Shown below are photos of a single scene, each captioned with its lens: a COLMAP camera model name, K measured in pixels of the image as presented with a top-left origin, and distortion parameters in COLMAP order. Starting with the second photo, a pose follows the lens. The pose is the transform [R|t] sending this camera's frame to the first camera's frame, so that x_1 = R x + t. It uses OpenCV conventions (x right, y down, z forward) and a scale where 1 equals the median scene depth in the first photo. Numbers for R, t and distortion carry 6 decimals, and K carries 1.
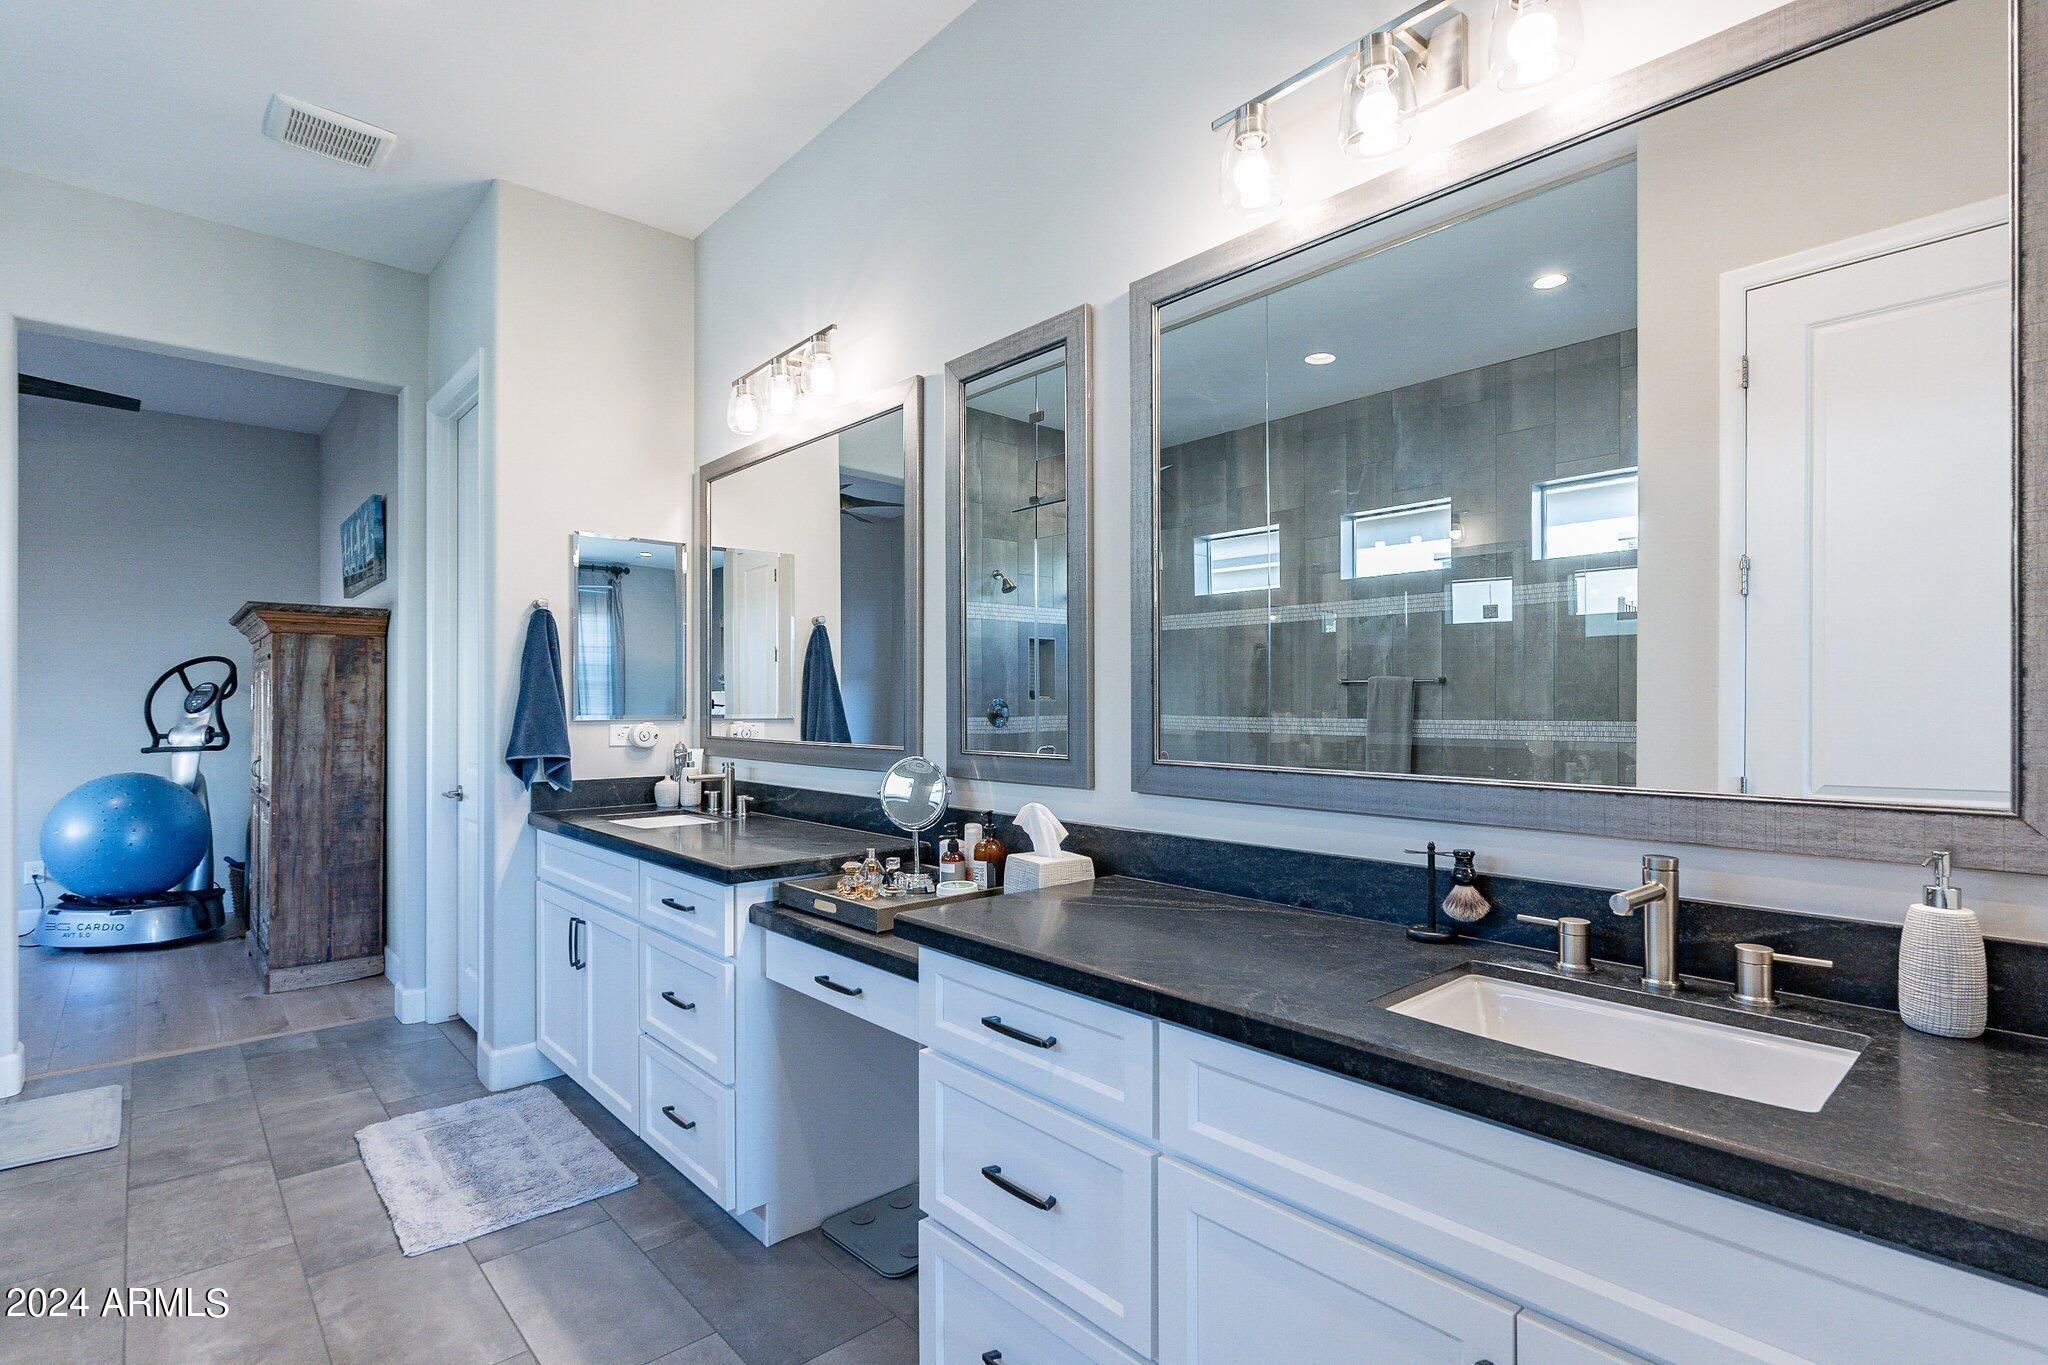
lens RADIAL K [[980.2, 0, 1029.0], [0, 980.2, 693.0], [0, 0, 1]] dist [0.000865, -0.001050]
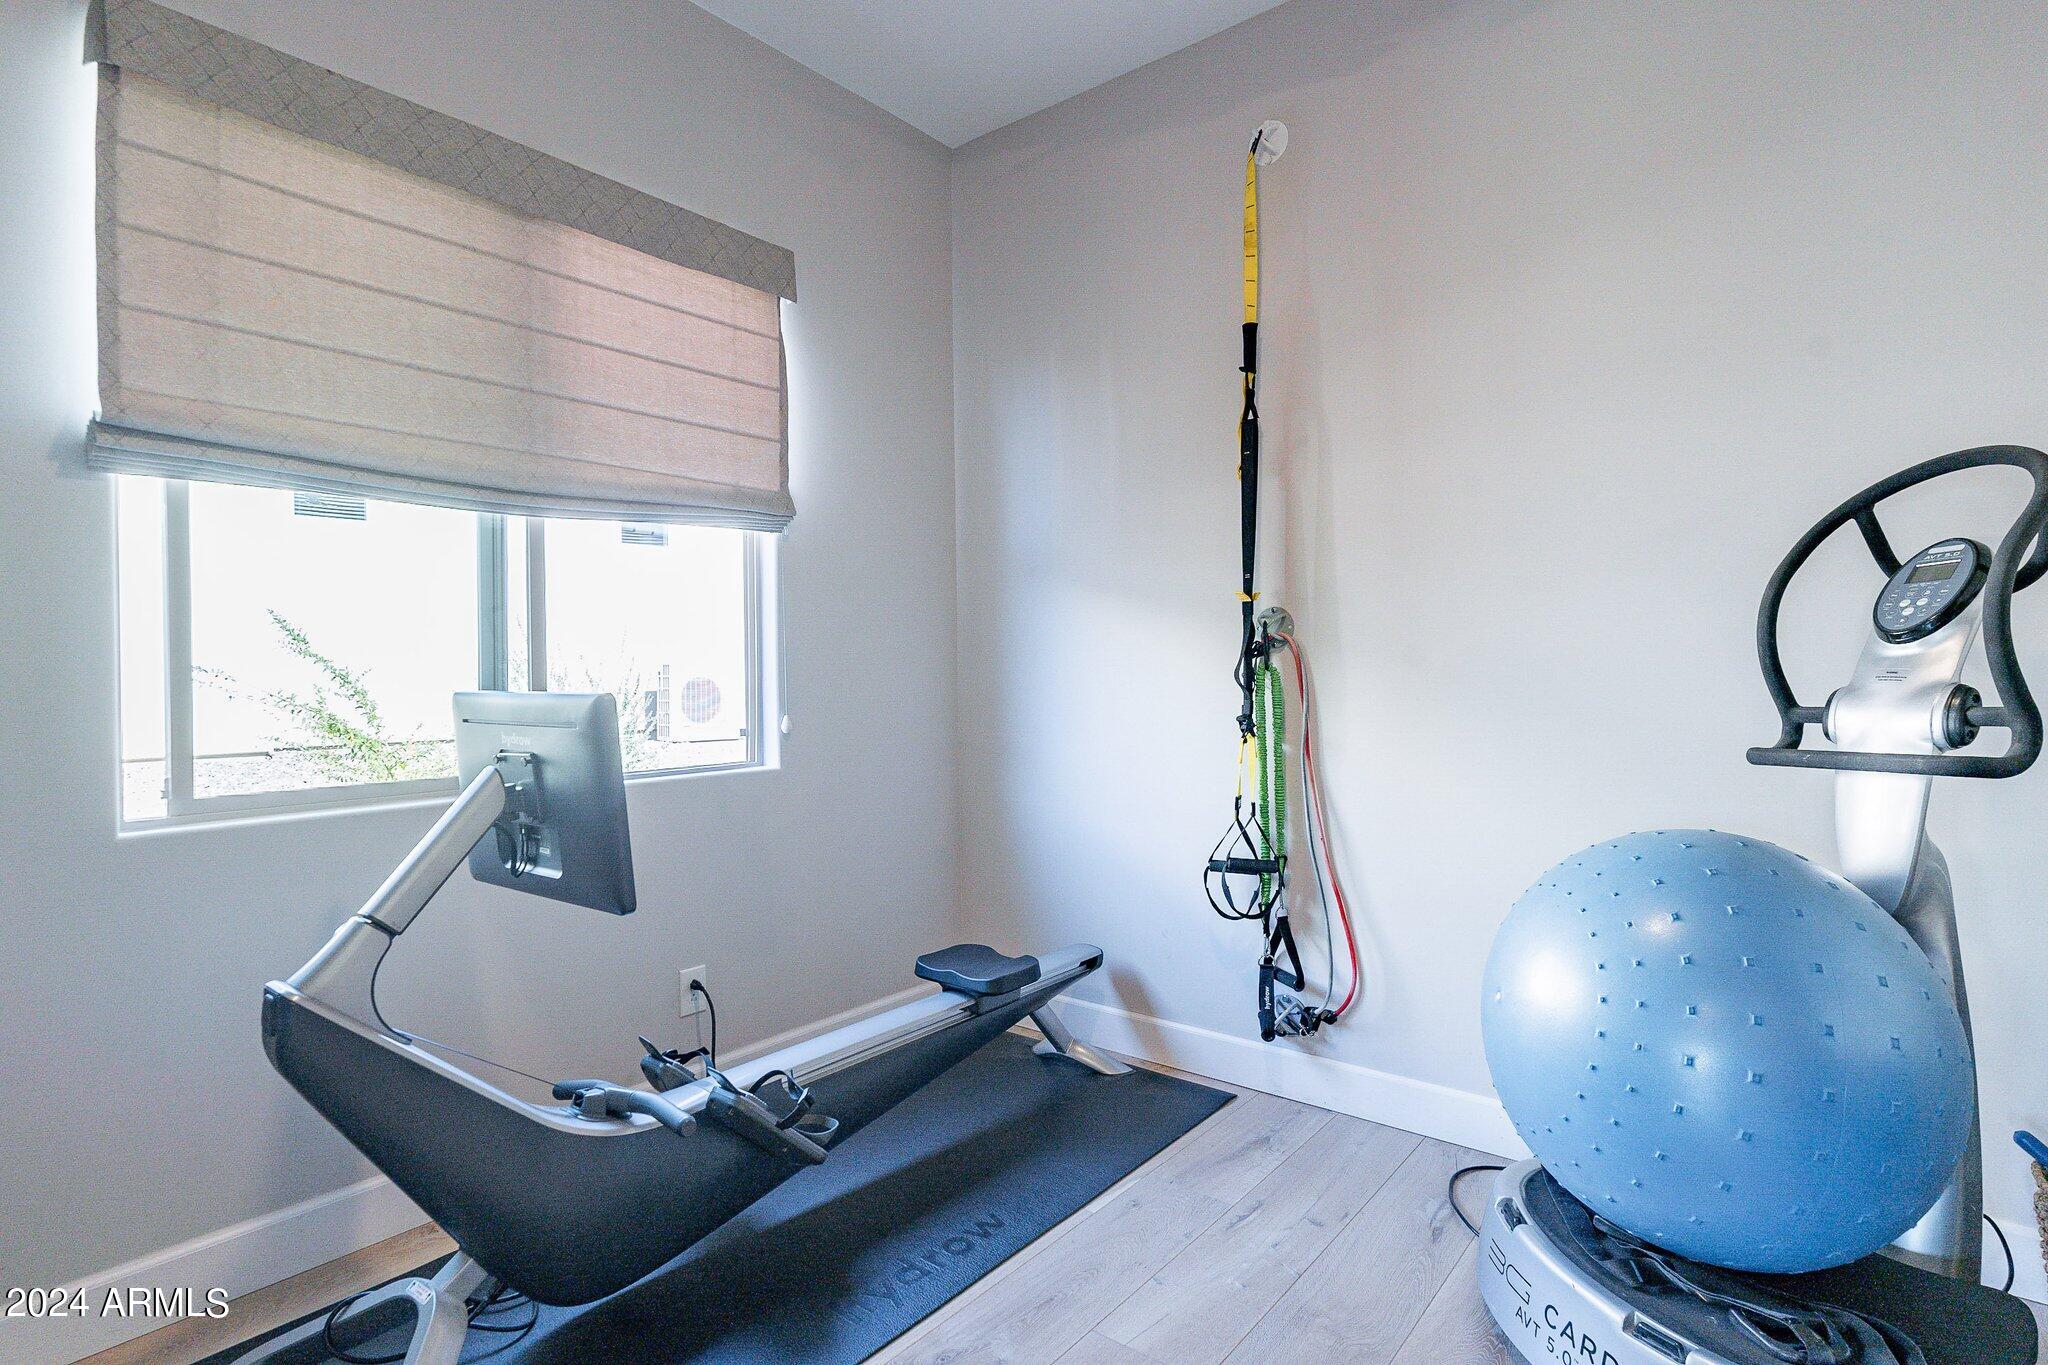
lens RADIAL K [[1061.4, 0, 1024.0], [0, 1061.4, 682.5], [0, 0, 1]] dist [0.001990, 0.000724]
pose [[0.165922, 0.004586, -0.986128, -0.704224], [0.017643, 0.999815, 0.007619, 0.031559], [0.985981, -0.018662, 0.165810, 0.831332]]
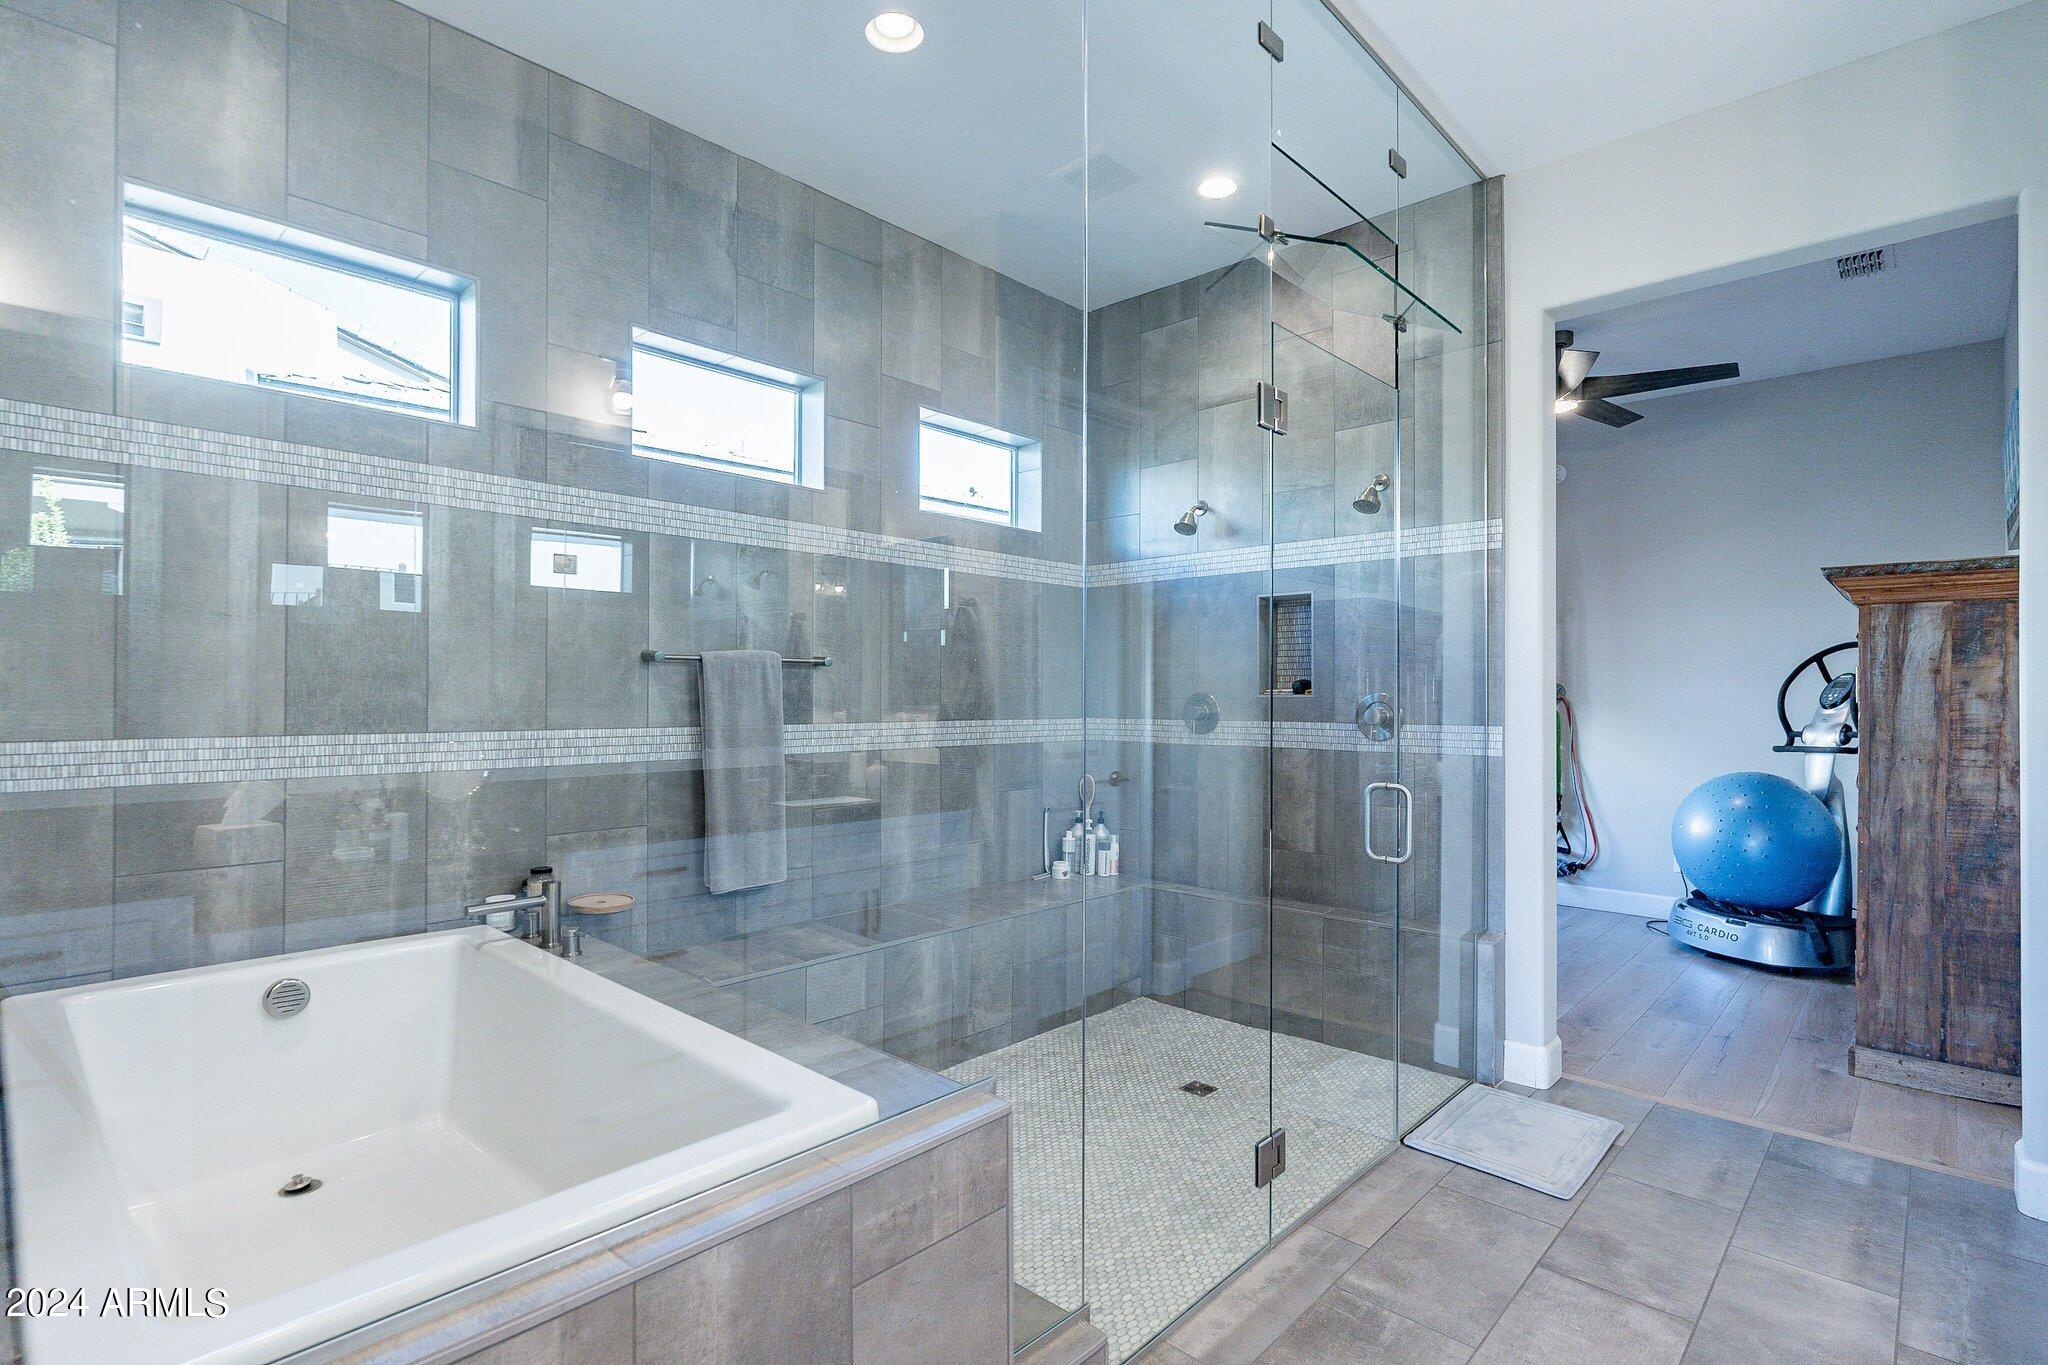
lens RADIAL K [[980.2, 0, 1029.0], [0, 980.2, 693.0], [0, 0, 1]] dist [0.000865, -0.001050]
pose [[0.078350, -0.000792, -0.996926, -0.056624], [0.006965, 0.999976, -0.000247, 0.002477], [0.996902, -0.006924, 0.078354, 0.280074]]
